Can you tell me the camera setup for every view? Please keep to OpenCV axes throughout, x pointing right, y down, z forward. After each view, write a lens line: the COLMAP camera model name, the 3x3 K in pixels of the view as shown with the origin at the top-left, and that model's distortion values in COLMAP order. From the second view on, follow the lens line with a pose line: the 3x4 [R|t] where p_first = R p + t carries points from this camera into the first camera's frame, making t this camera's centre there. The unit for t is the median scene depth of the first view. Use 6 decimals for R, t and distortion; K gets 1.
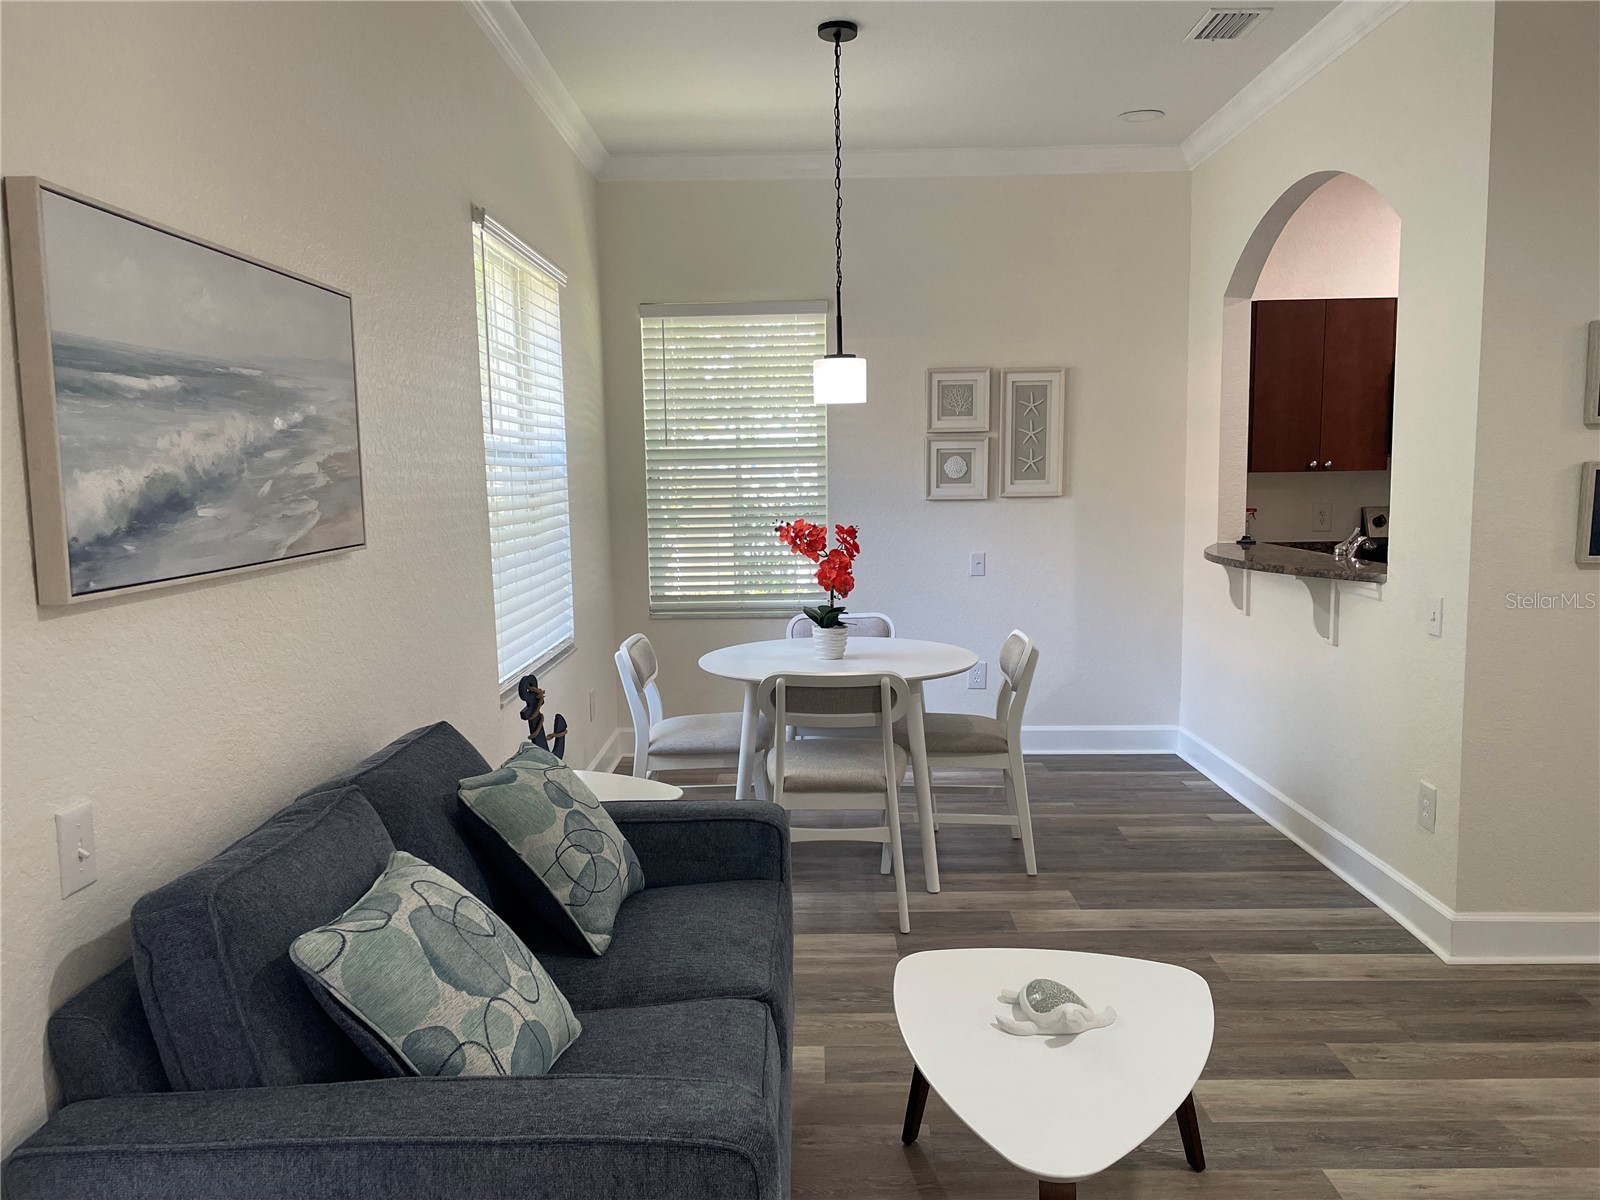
lens RADIAL K [[1202.3, 0, 798.7], [0, 1202.3, 604.8], [0, 0, 1]] dist [0.098958, -0.127589]
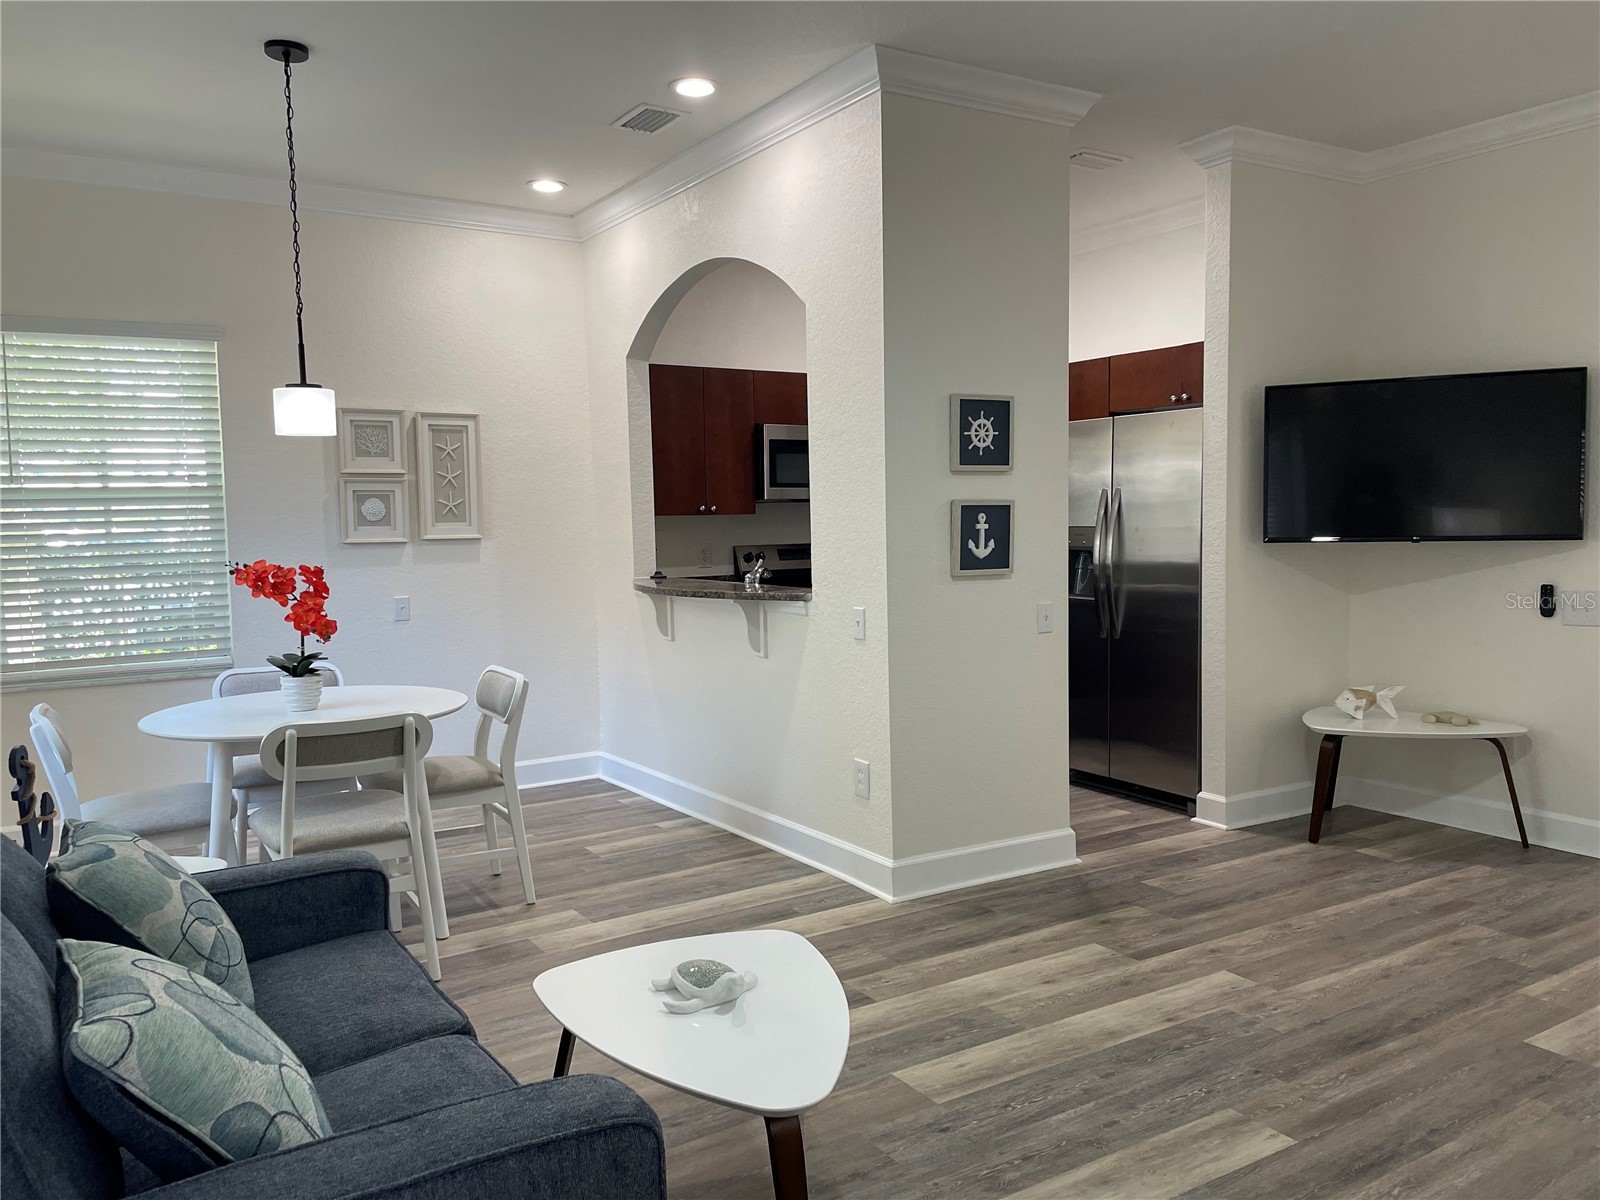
lens RADIAL K [[1202.3, 0, 788.9], [0, 1202.3, 595.2], [0, 0, 1]] dist [0.098958, -0.127589]
pose [[0.839201, -0.038483, 0.542457, -0.197057], [0.068174, 0.997069, -0.034733, 0.017597], [-0.539531, 0.066129, 0.839365, 0.011252]]
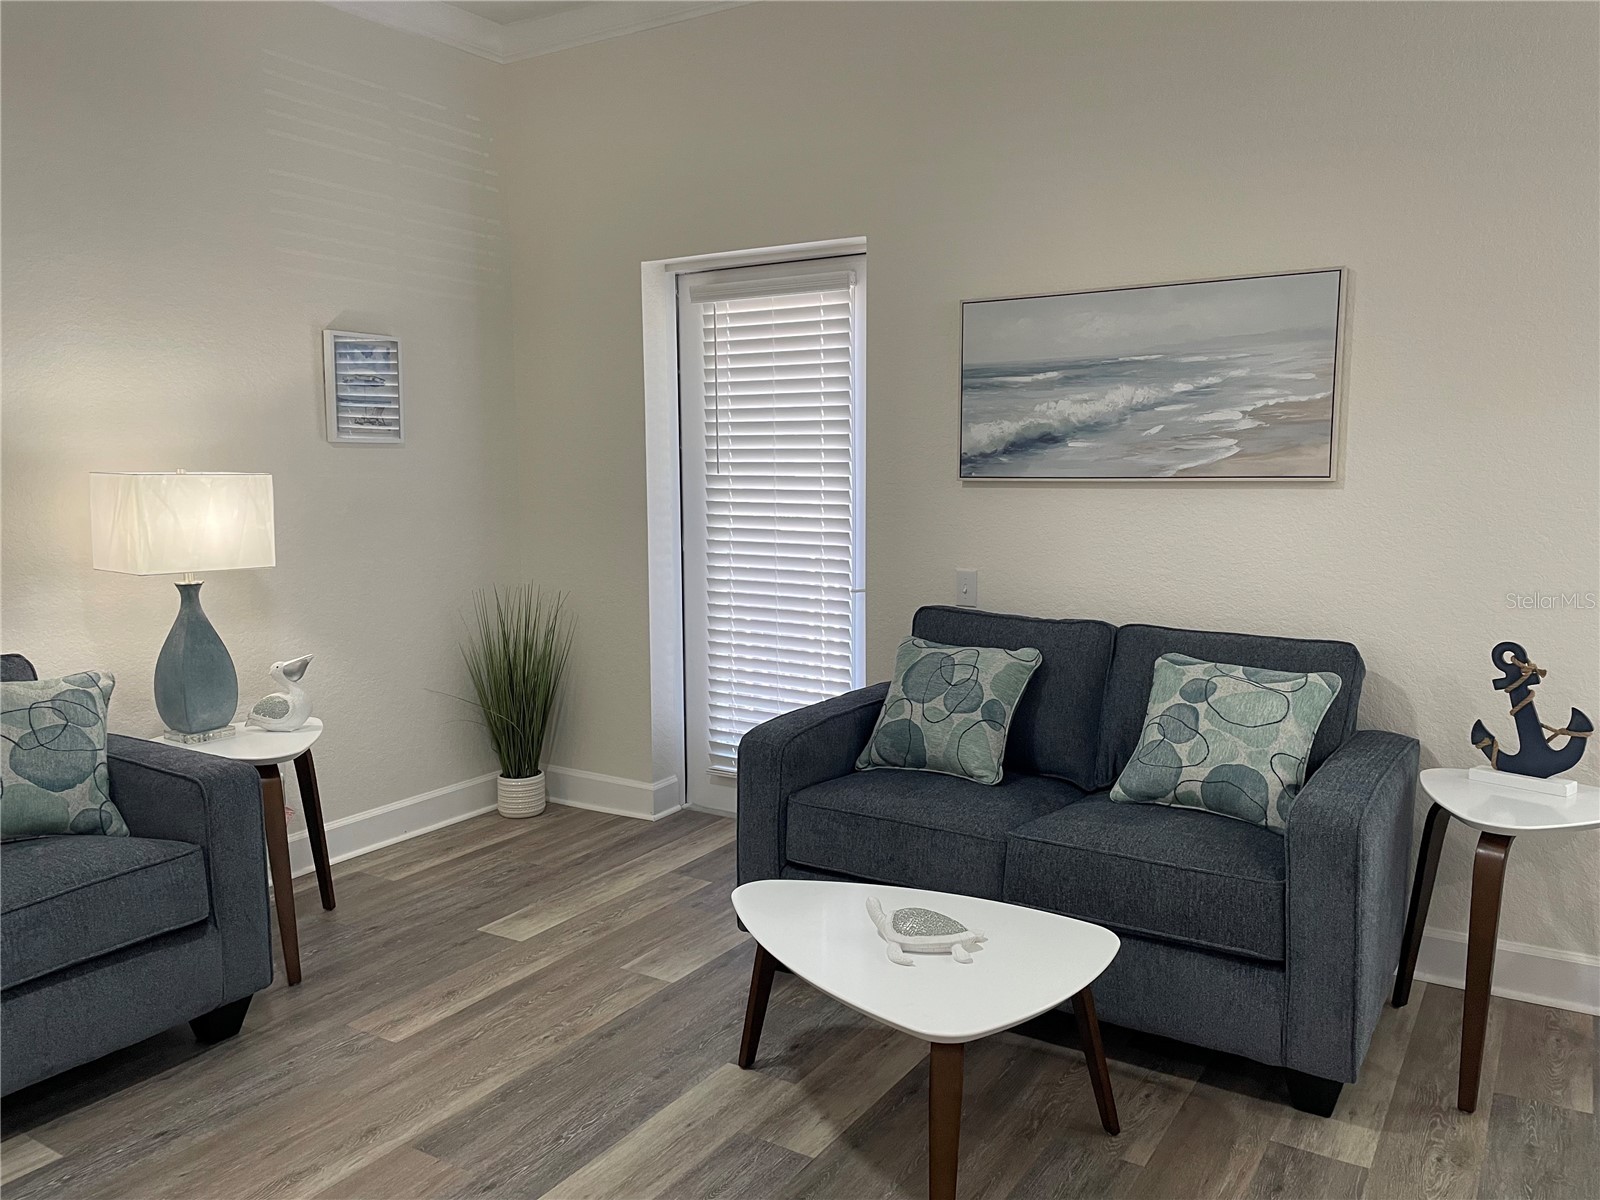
lens RADIAL K [[1202.3, 0, 794.8], [0, 1202.3, 593.1], [0, 0, 1]] dist [0.098958, -0.127589]
pose [[-0.528137, 0.113646, -0.841520, 0.677798], [-0.083007, 0.979348, 0.184355, -0.083258], [0.845092, 0.167217, -0.507797, 0.853420]]
